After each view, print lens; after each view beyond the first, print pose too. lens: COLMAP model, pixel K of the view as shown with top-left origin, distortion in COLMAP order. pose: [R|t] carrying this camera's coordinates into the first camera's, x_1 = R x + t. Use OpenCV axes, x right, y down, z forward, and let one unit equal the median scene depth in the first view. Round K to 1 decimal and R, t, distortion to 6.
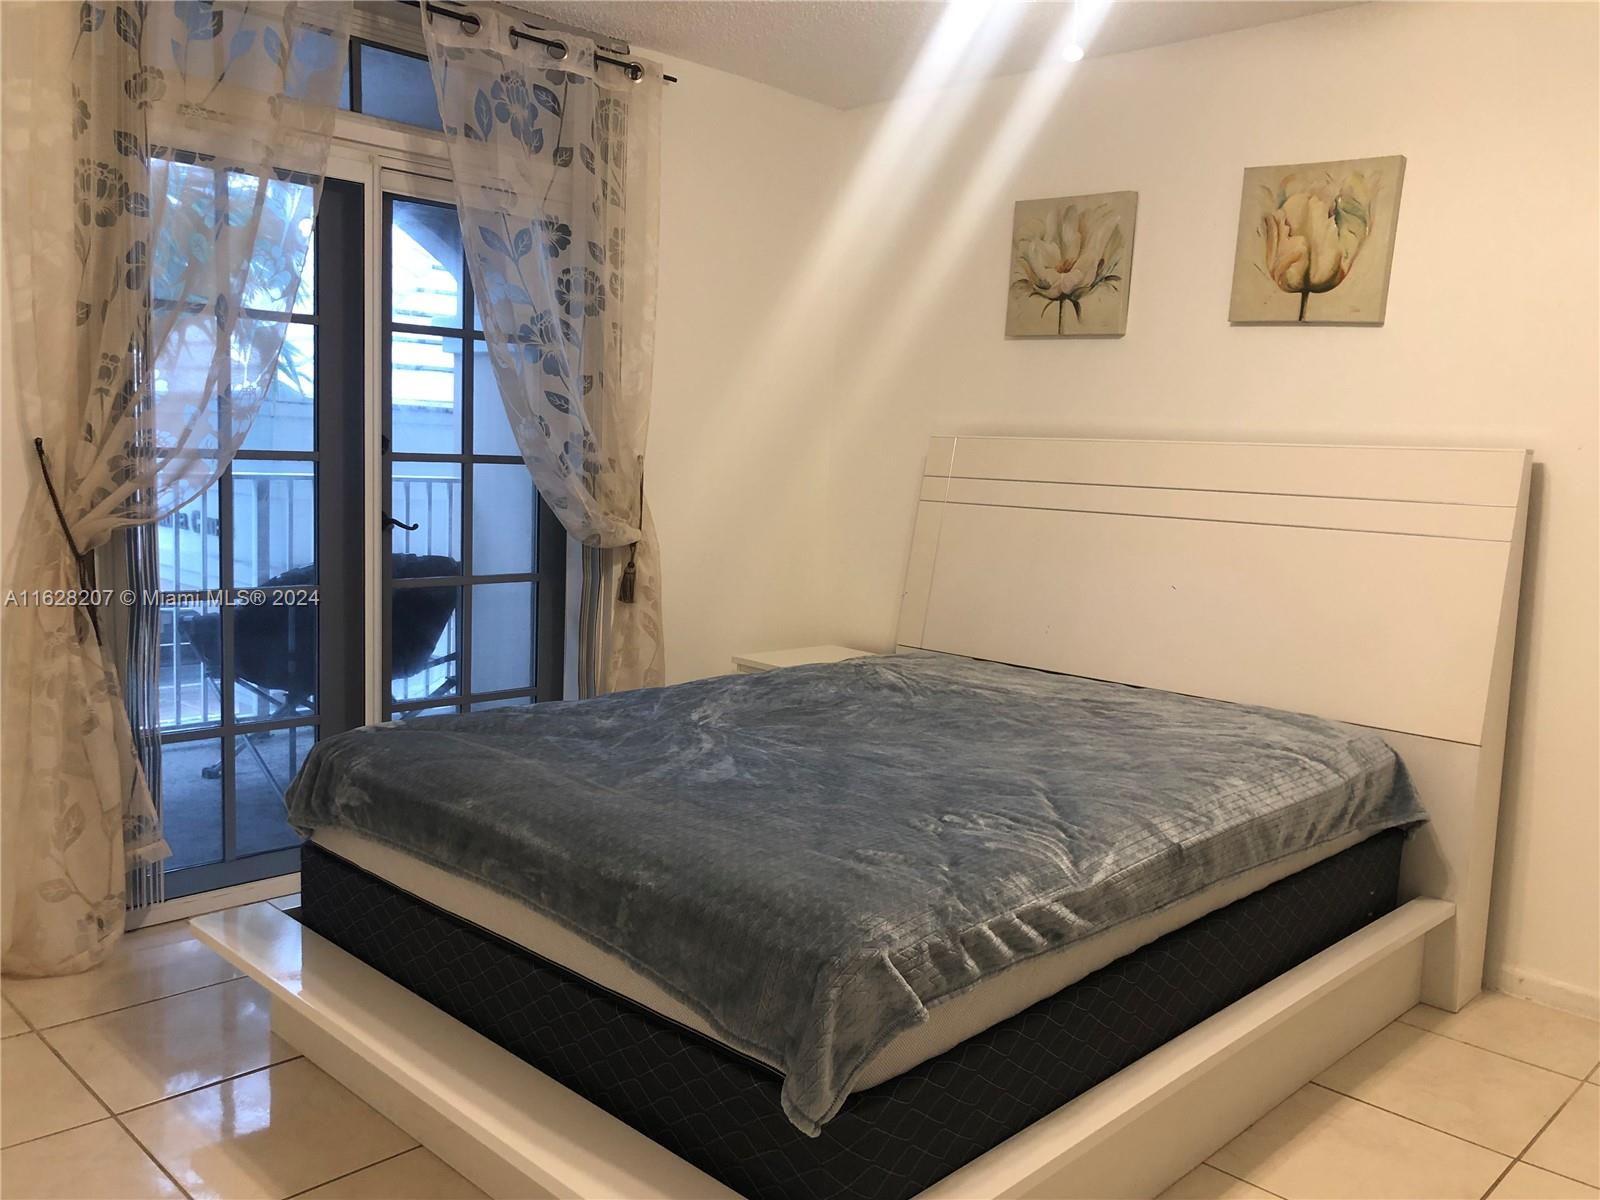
lens RADIAL K [[1302.4, 0, 807.2], [0, 1302.4, 578.4], [0, 0, 1]] dist [0.021796, -0.021883]
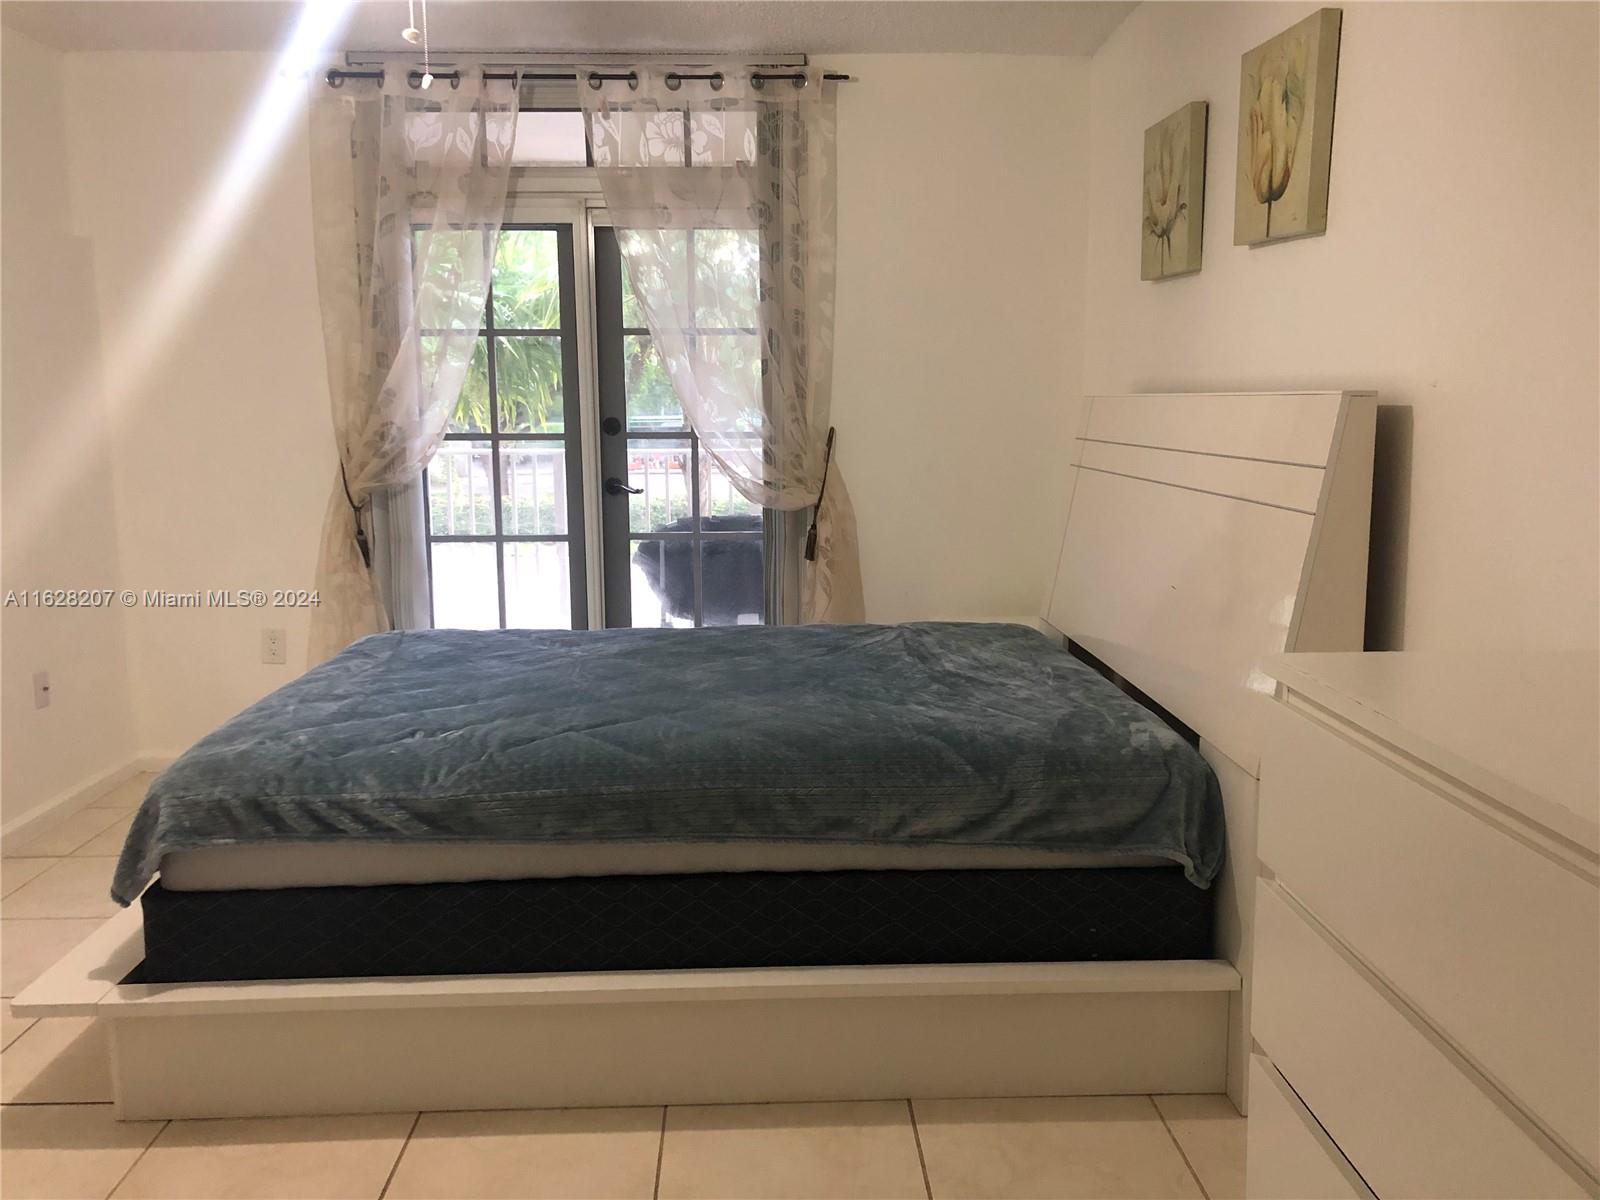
lens RADIAL K [[1302.4, 0, 807.2], [0, 1302.4, 578.4], [0, 0, 1]] dist [0.021796, -0.021883]
pose [[0.721278, 0.051065, -0.690761, 0.694838], [-0.035027, 0.998692, 0.037254, -0.008121], [0.691759, -0.002675, 0.722123, 0.213613]]
